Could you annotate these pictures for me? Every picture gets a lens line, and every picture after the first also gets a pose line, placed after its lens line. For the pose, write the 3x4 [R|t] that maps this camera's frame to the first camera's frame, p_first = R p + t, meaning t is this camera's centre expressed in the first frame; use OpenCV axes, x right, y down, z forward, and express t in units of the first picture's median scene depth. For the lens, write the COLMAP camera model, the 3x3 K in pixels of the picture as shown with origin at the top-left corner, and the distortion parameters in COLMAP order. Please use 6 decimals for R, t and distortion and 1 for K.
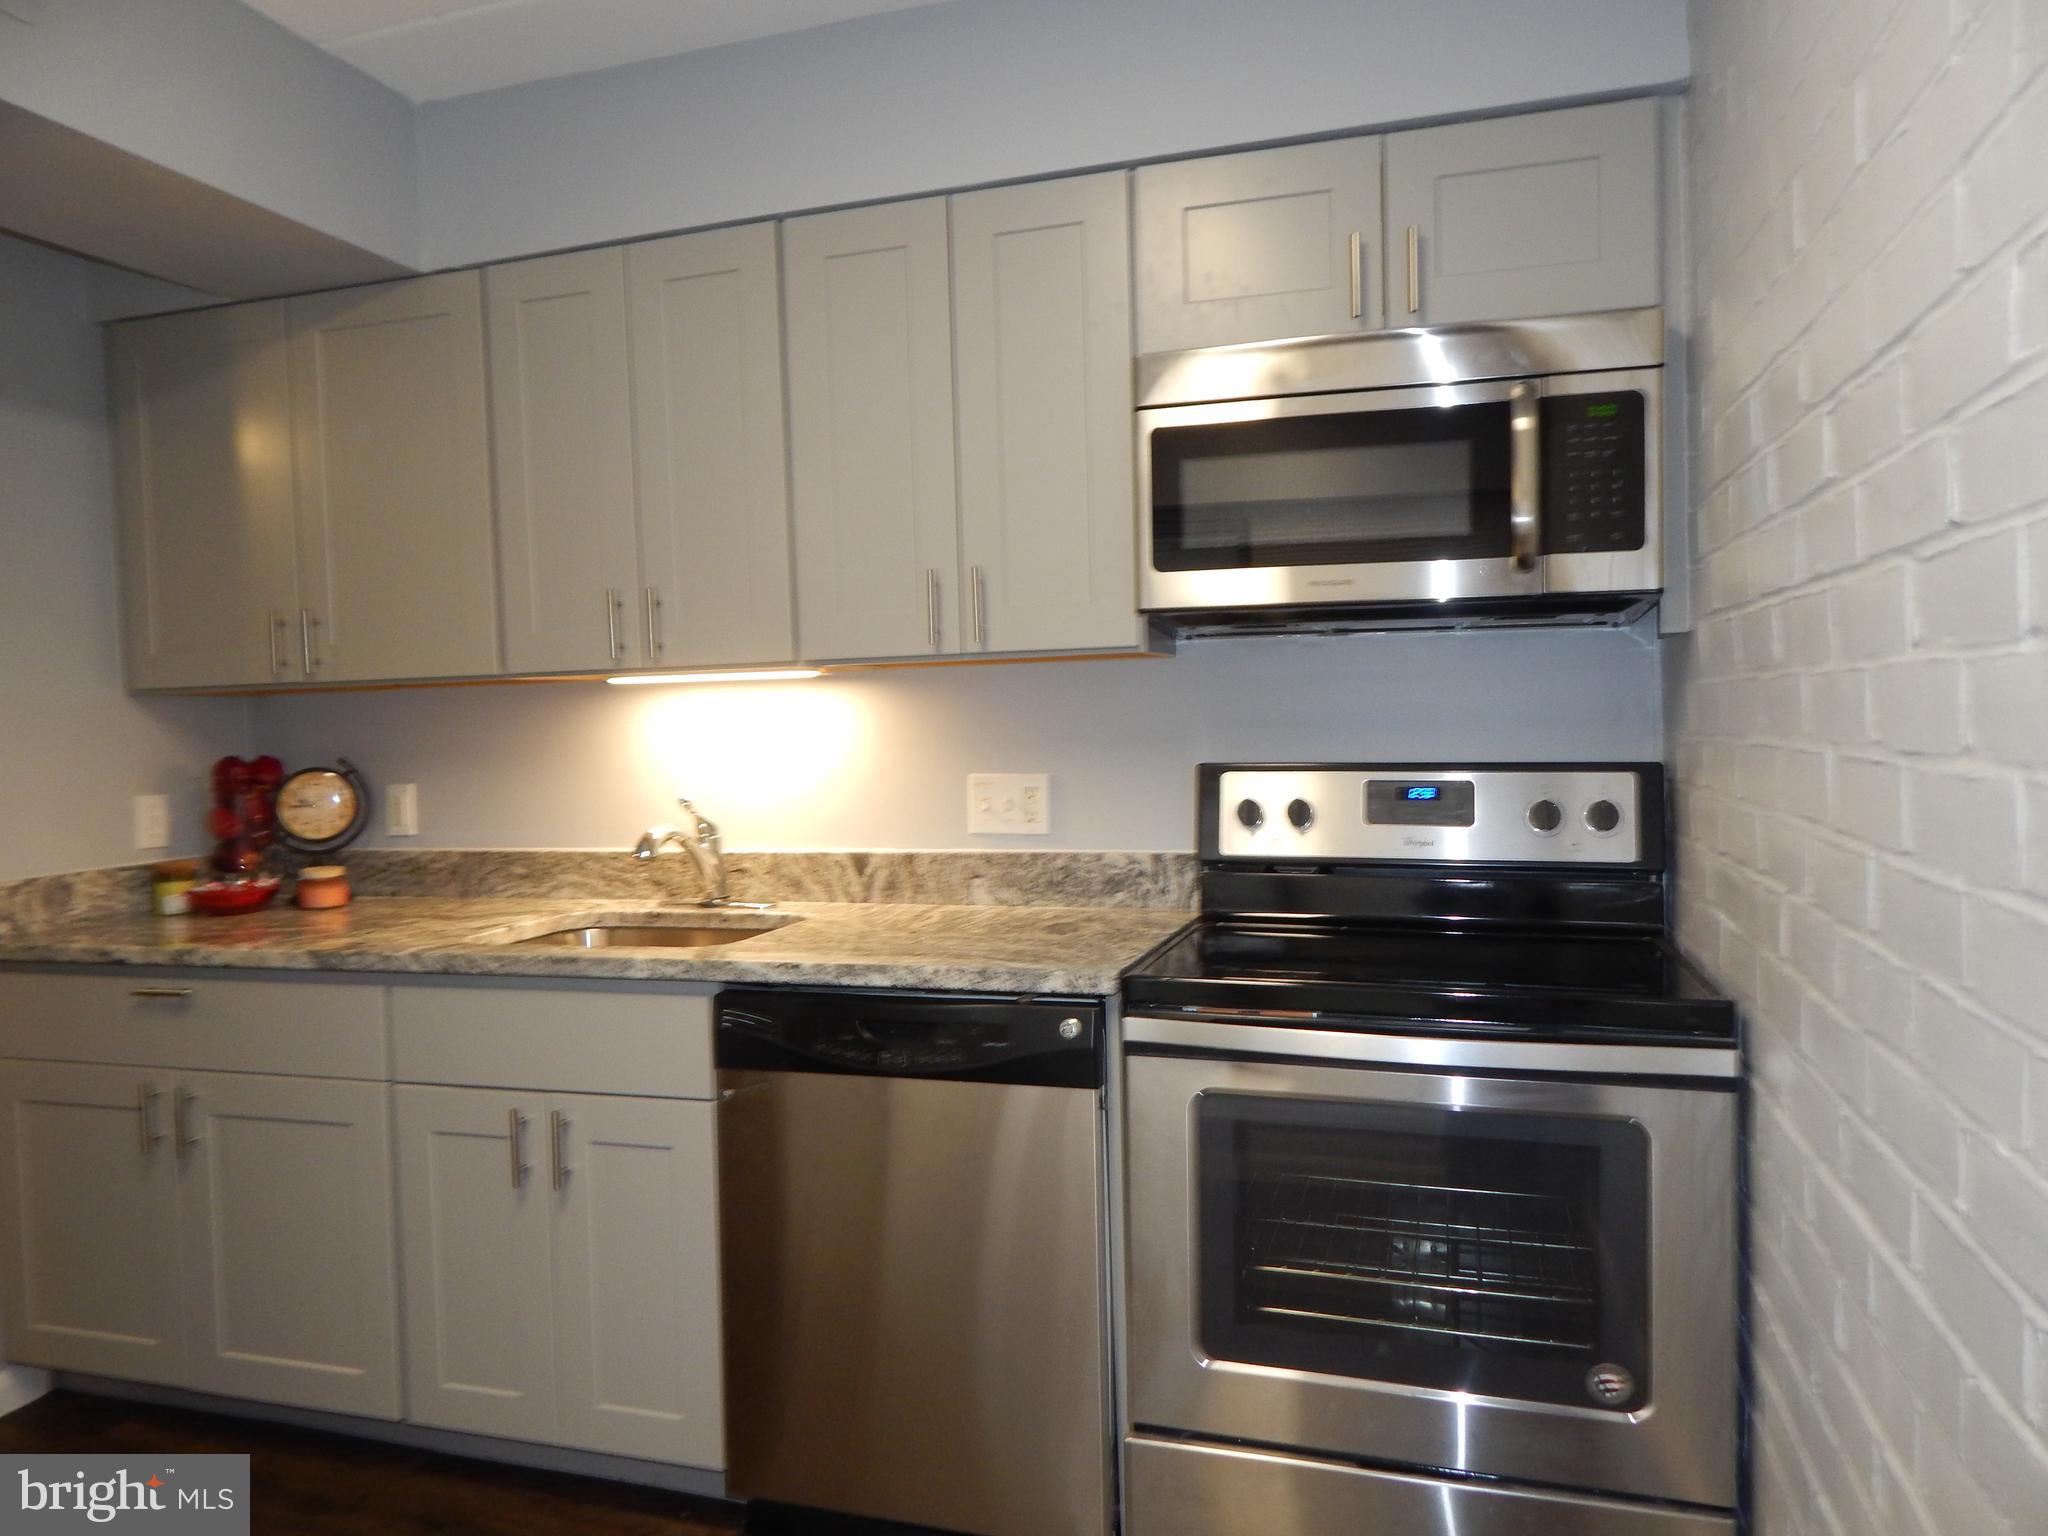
lens RADIAL K [[1369.9, 0, 1028.9], [0, 1369.9, 745.2], [0, 0, 1]] dist [0.008319, -0.002866]
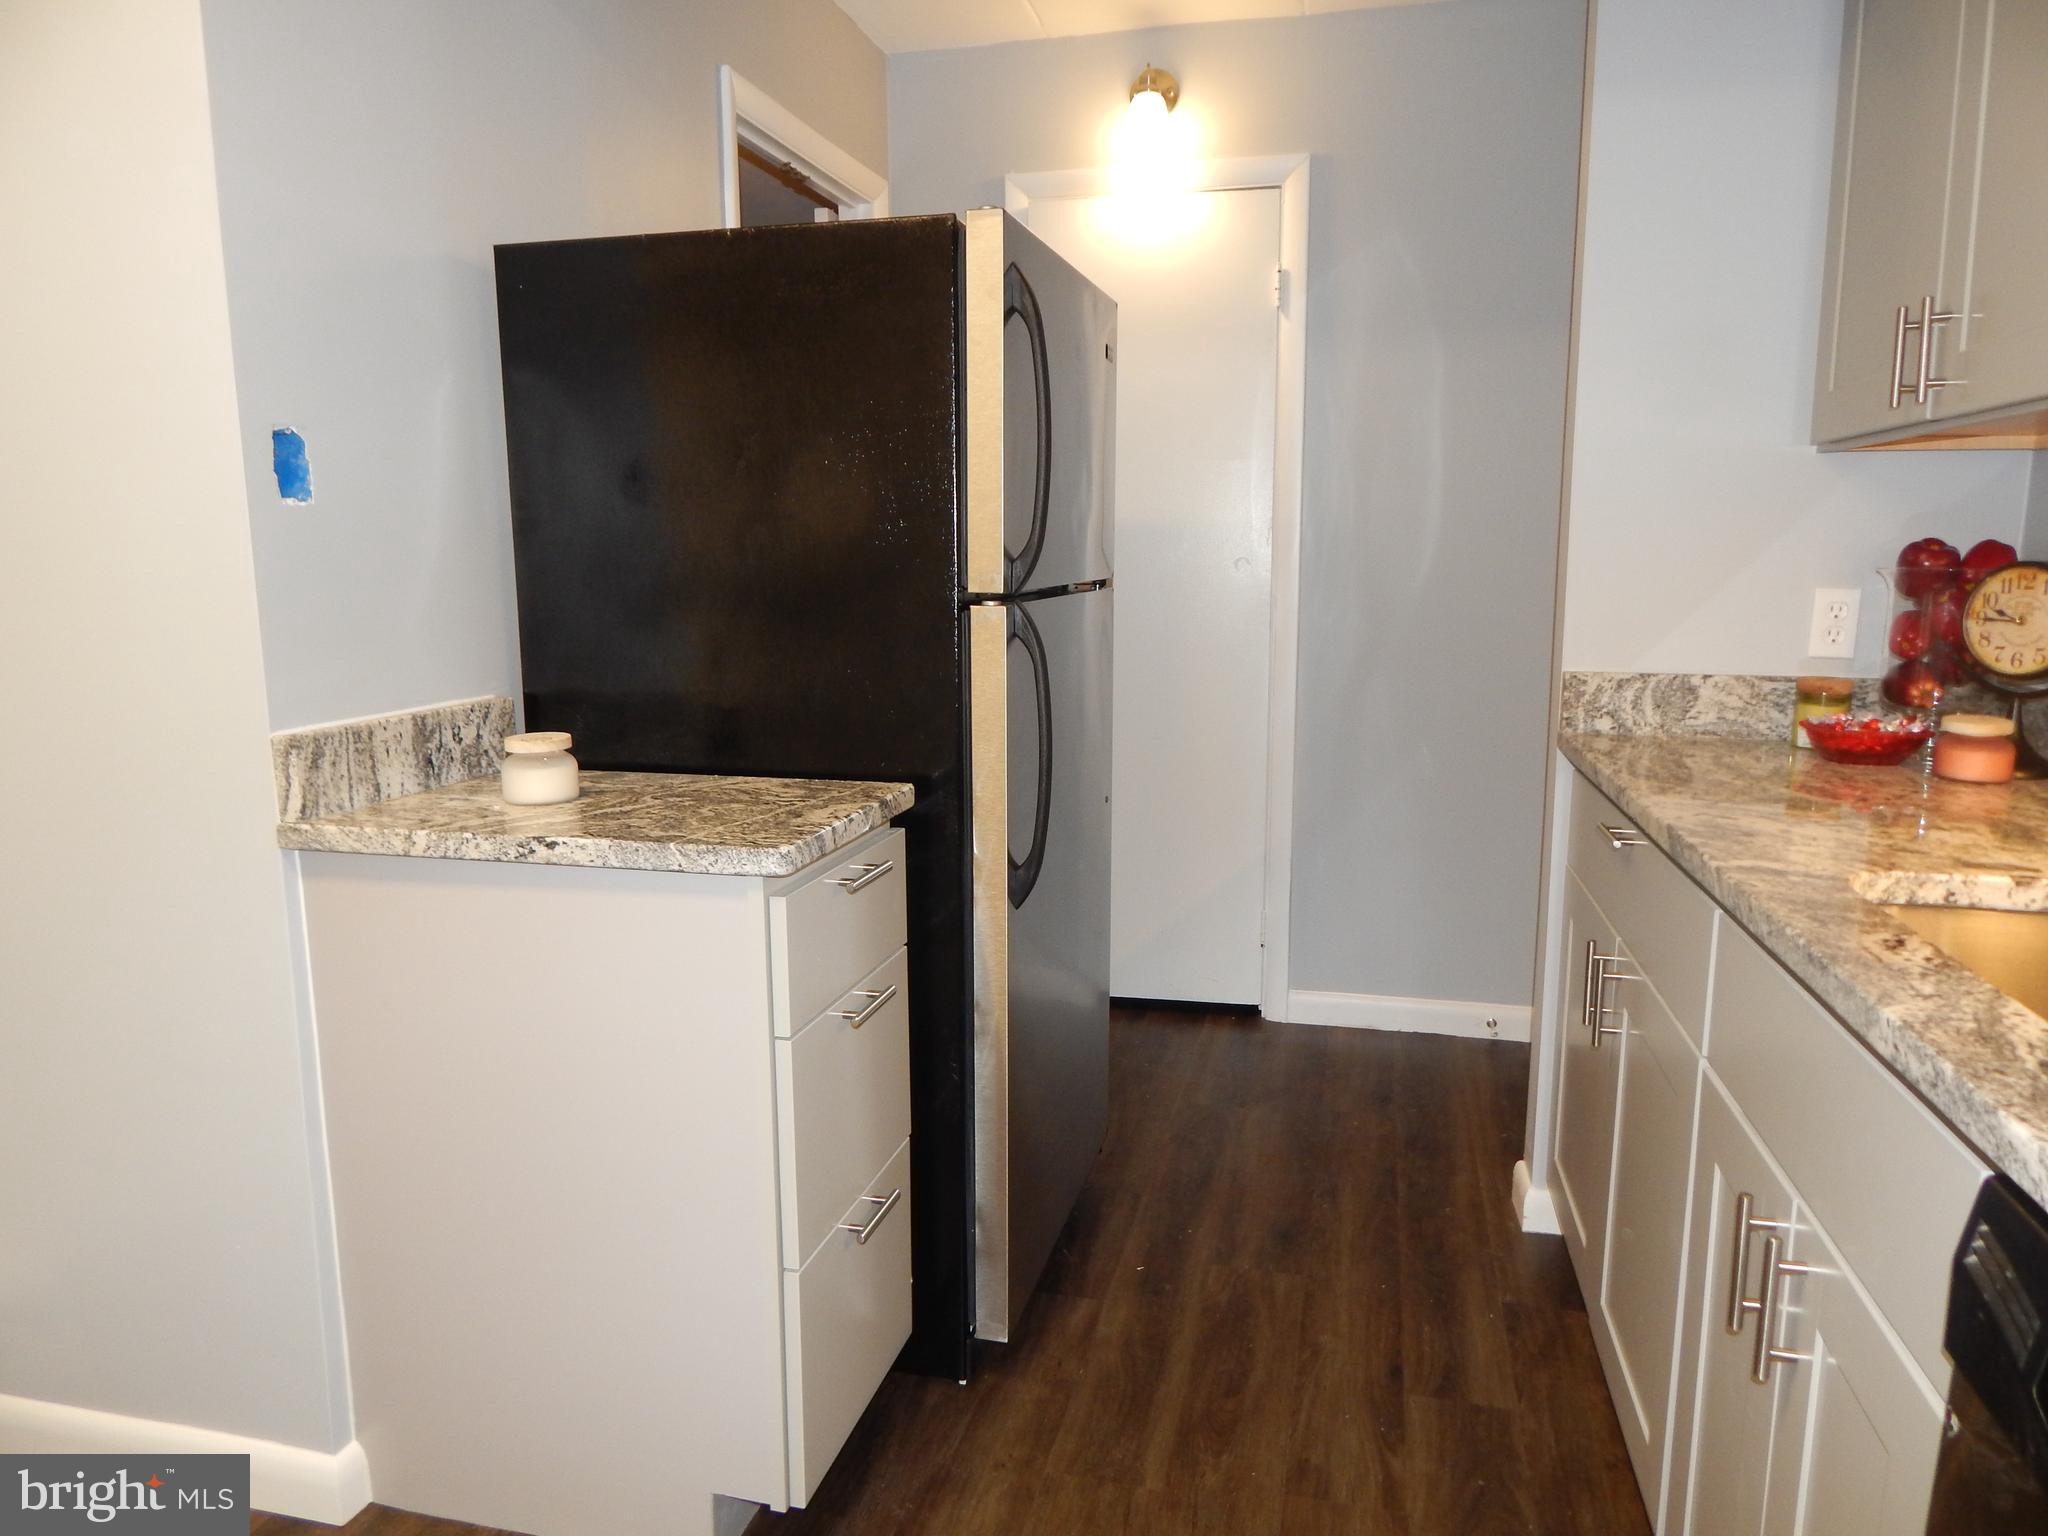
lens RADIAL K [[1379.6, 0, 1029.1], [0, 1379.6, 745.2], [0, 0, 1]] dist [0.054023, -0.000598]
pose [[0.088306, 0.181851, -0.979353, 0.103548], [-0.029919, 0.983235, 0.179874, -0.004164], [0.995644, 0.013417, 0.092266, 0.547492]]
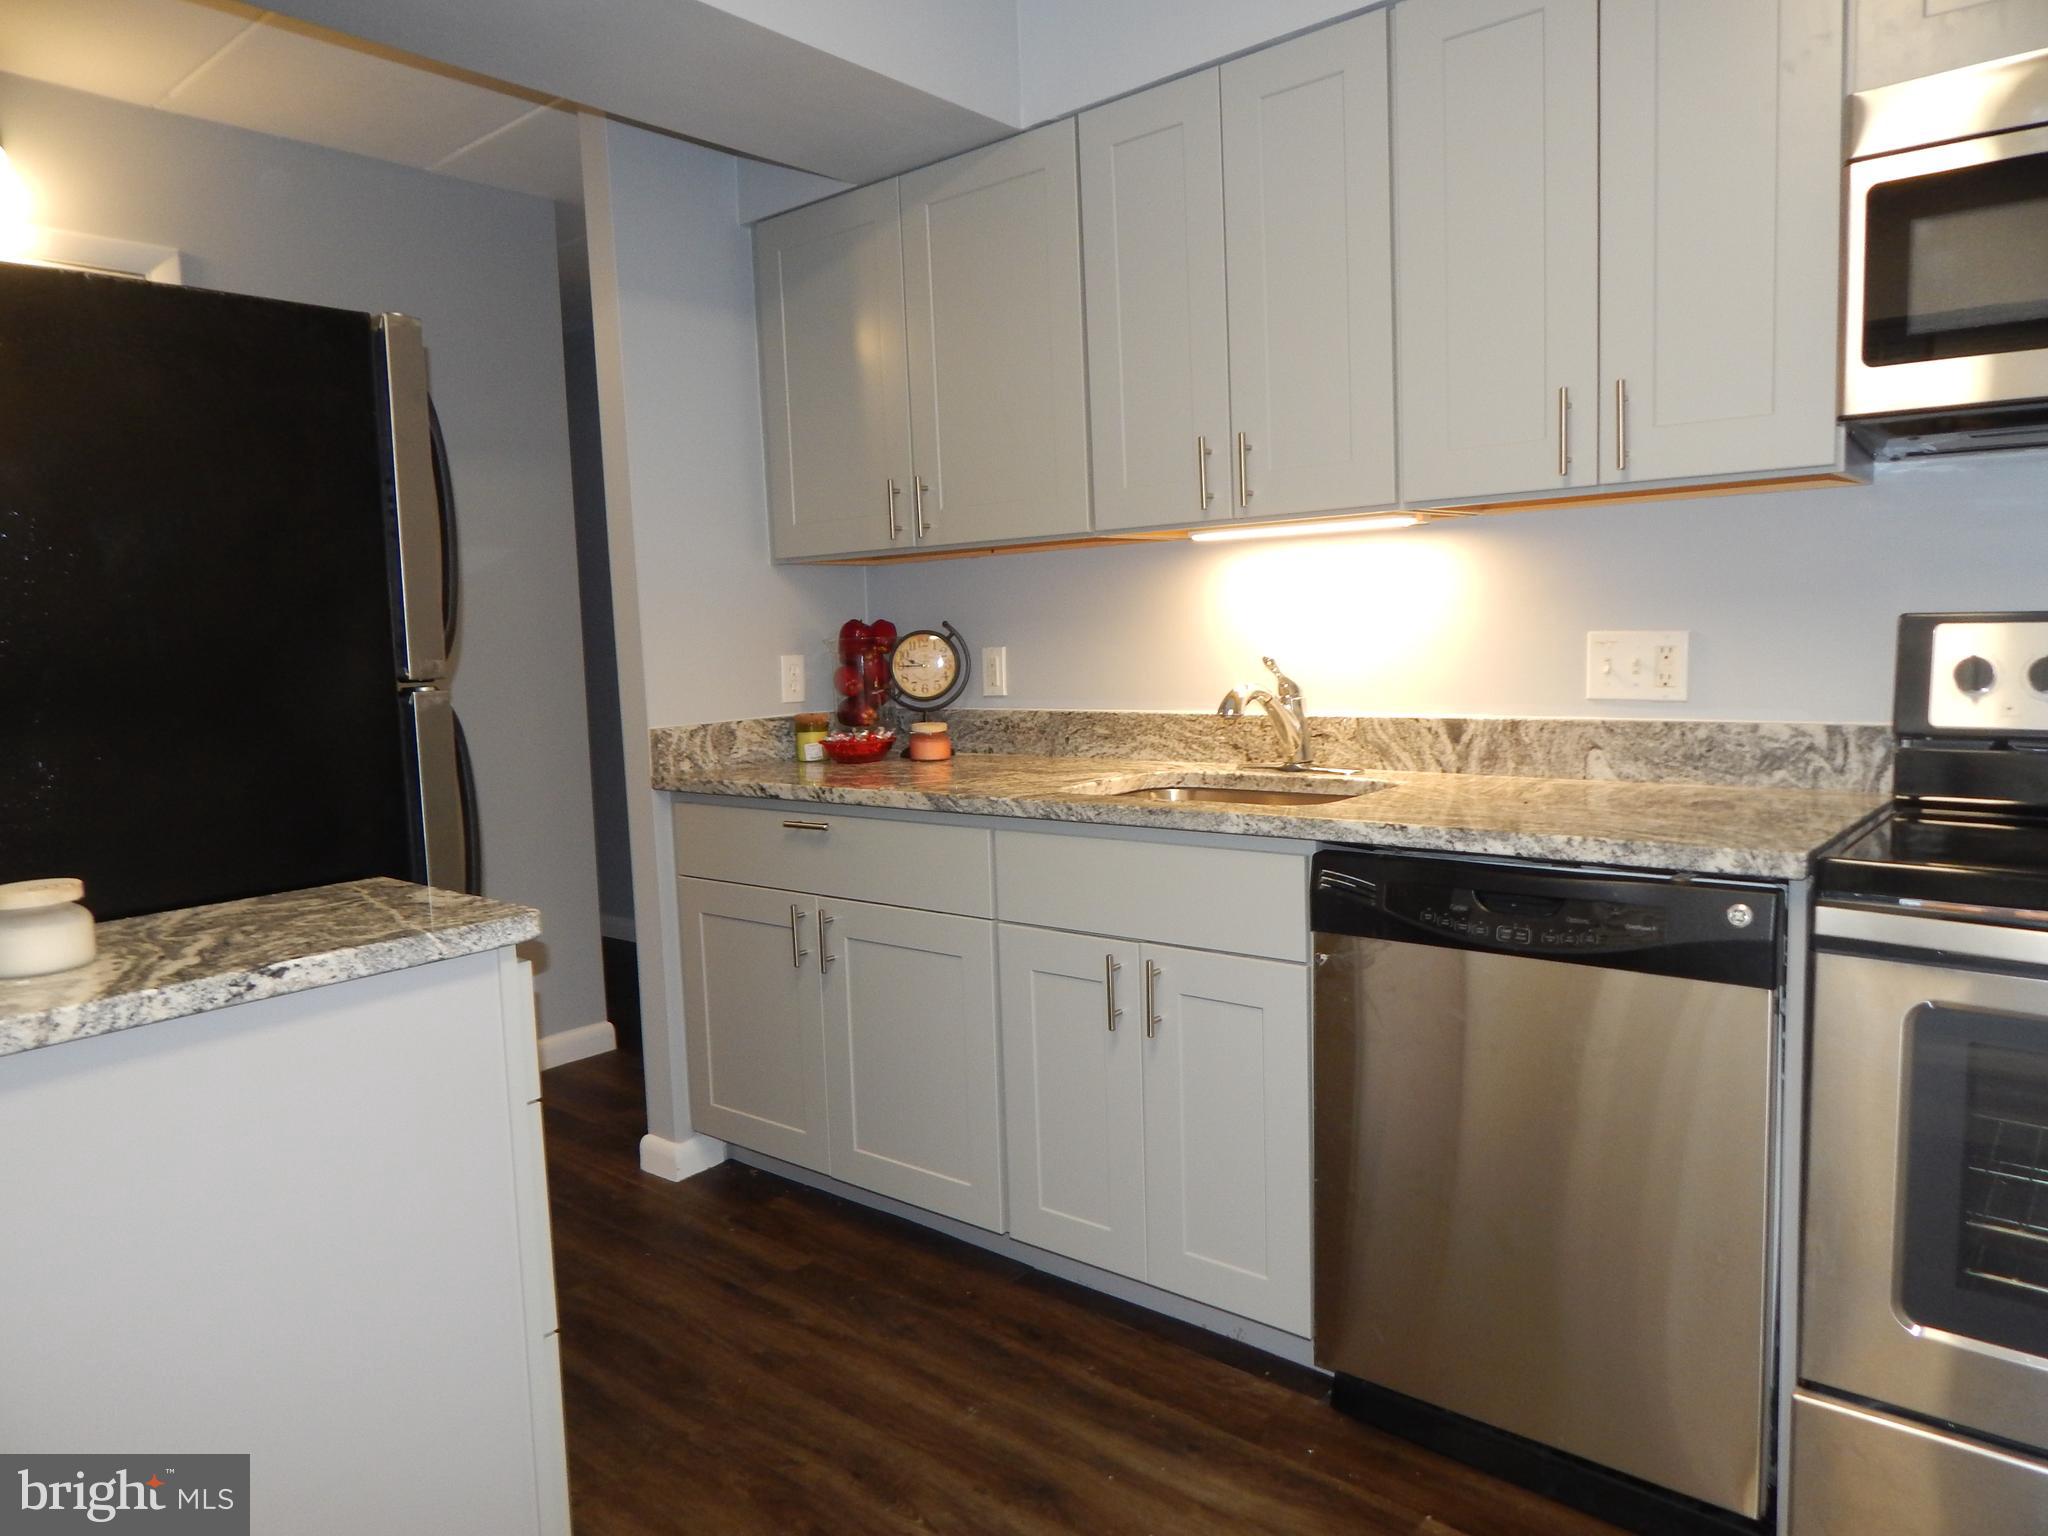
lens RADIAL K [[1354.7, 0, 1020.5], [0, 1354.7, 743.6], [0, 0, 1]] dist [-0.004577, -0.006443]
pose [[0.924478, 0.028655, -0.380158, -0.050118], [-0.000738, 0.997304, 0.073380, 0.030304], [0.381236, -0.067558, 0.922006, 0.053652]]
